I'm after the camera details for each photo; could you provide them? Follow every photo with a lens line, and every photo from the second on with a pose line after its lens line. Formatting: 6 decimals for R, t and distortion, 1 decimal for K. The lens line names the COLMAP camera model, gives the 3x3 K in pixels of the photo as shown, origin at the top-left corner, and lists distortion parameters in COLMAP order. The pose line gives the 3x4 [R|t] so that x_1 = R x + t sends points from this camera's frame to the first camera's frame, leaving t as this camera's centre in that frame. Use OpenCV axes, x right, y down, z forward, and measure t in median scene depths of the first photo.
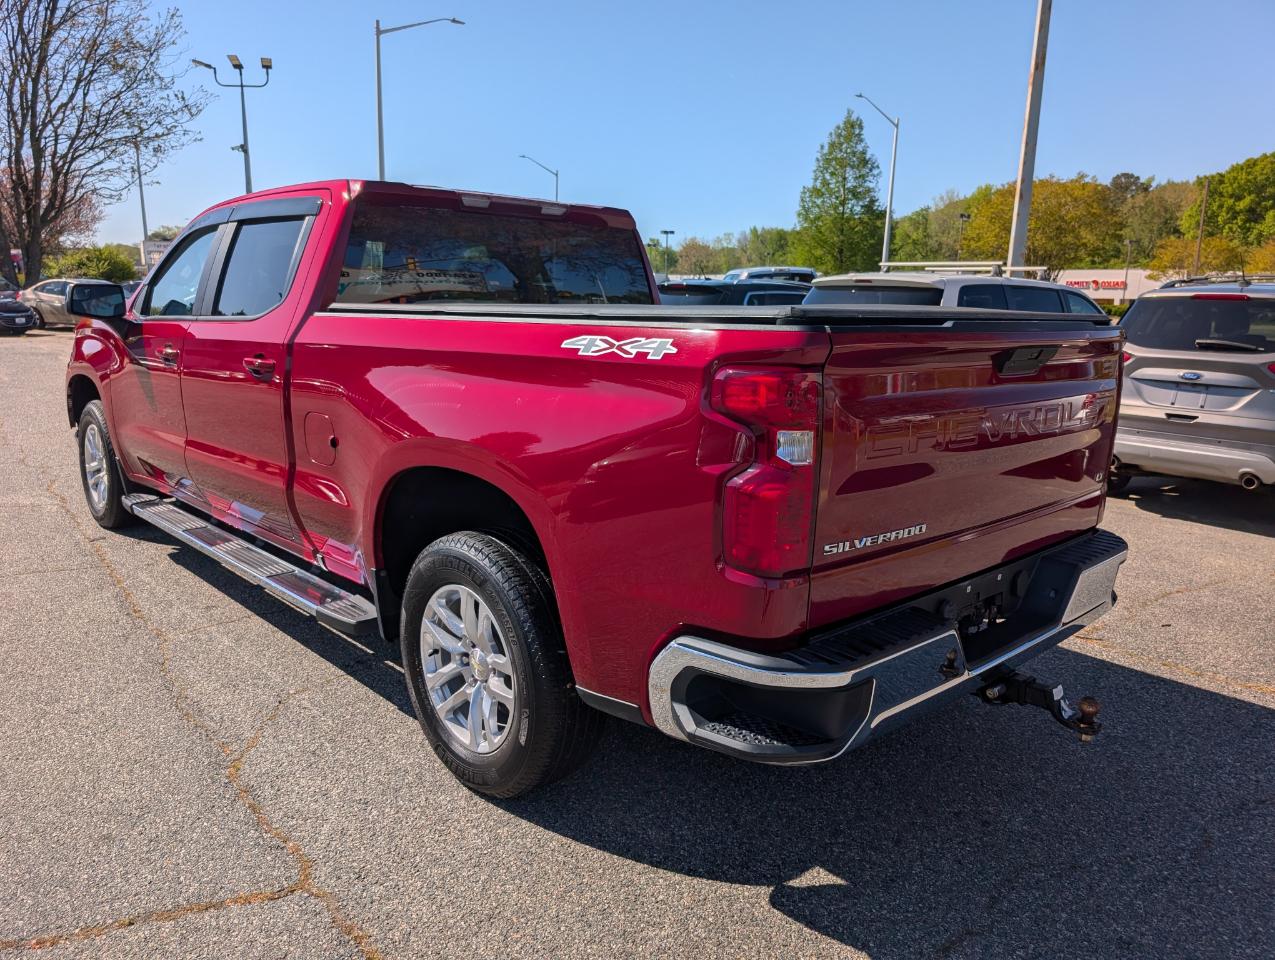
lens RADIAL K [[955.3, 0, 683.8], [0, 955.3, 486.4], [0, 0, 1]] dist [-0.001914, 0.001232]
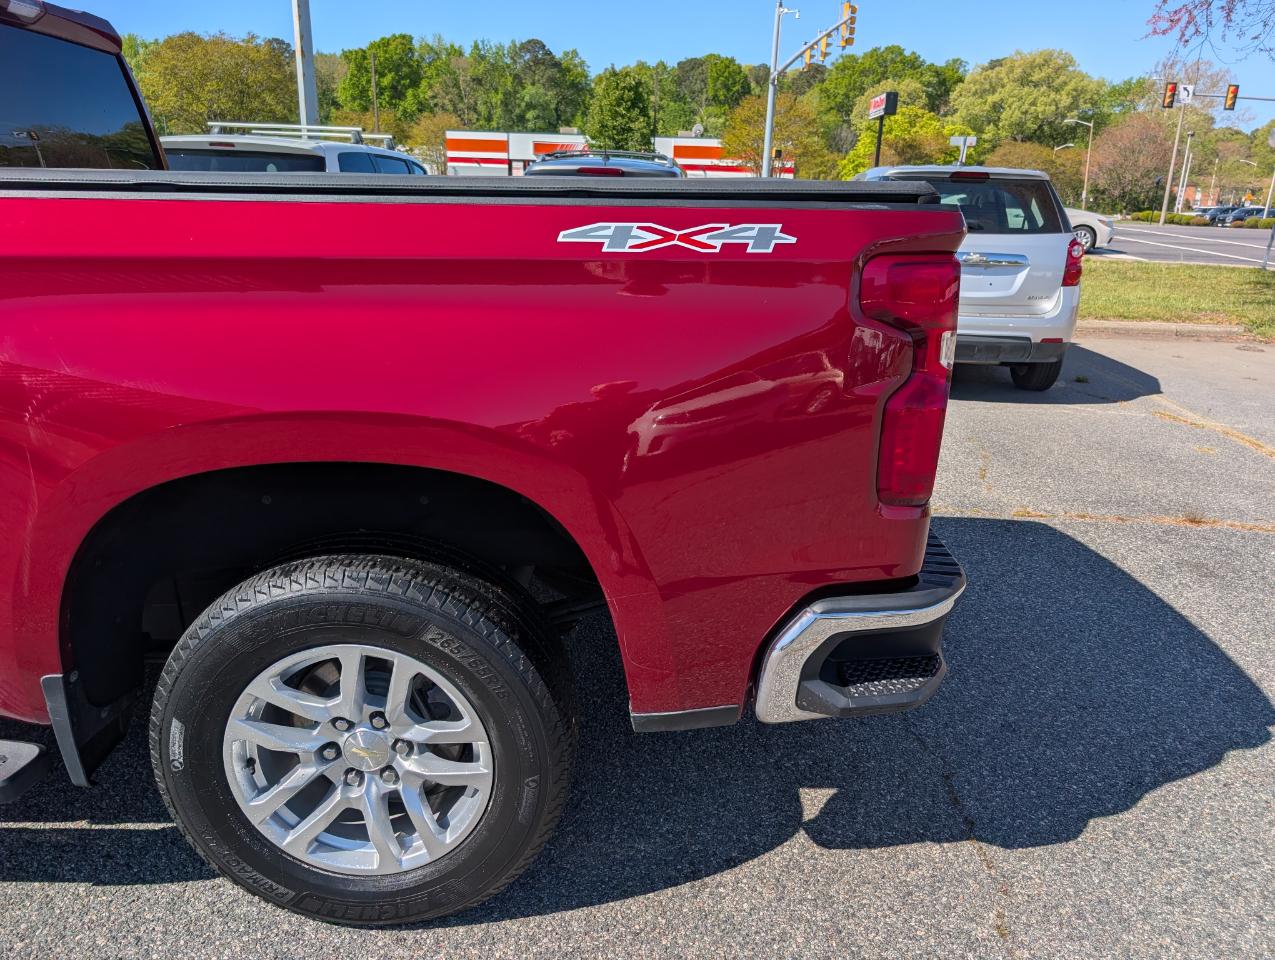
lens RADIAL K [[907.2, 0, 637.5], [0, 907.2, 480.0], [0, 0, 1]] dist [0.005440, 0.003601]
pose [[0.680100, -0.224881, 0.697777, -0.163155], [0.127807, 0.973586, 0.189199, -0.028573], [-0.721893, -0.039493, 0.690877, 0.154609]]
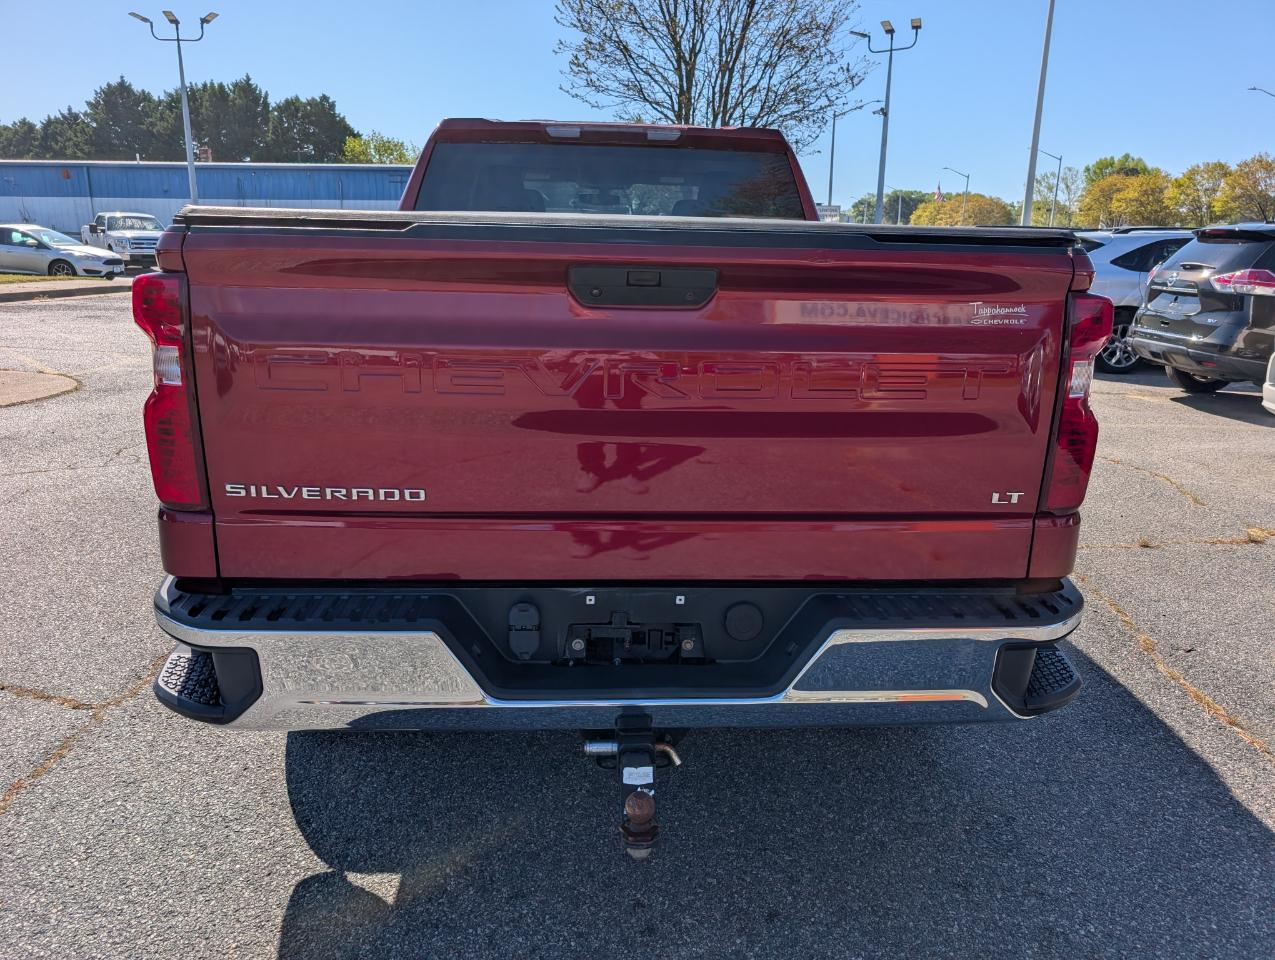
lens RADIAL K [[962.8, 0, 637.5], [0, 962.8, 480.0], [0, 0, 1]] dist [0.004179, -0.009213]
pose [[0.747255, 0.146940, -0.648089, 0.248386], [-0.128248, 0.988801, 0.076317, -0.014184], [0.652045, 0.026088, 0.757731, 0.145671]]
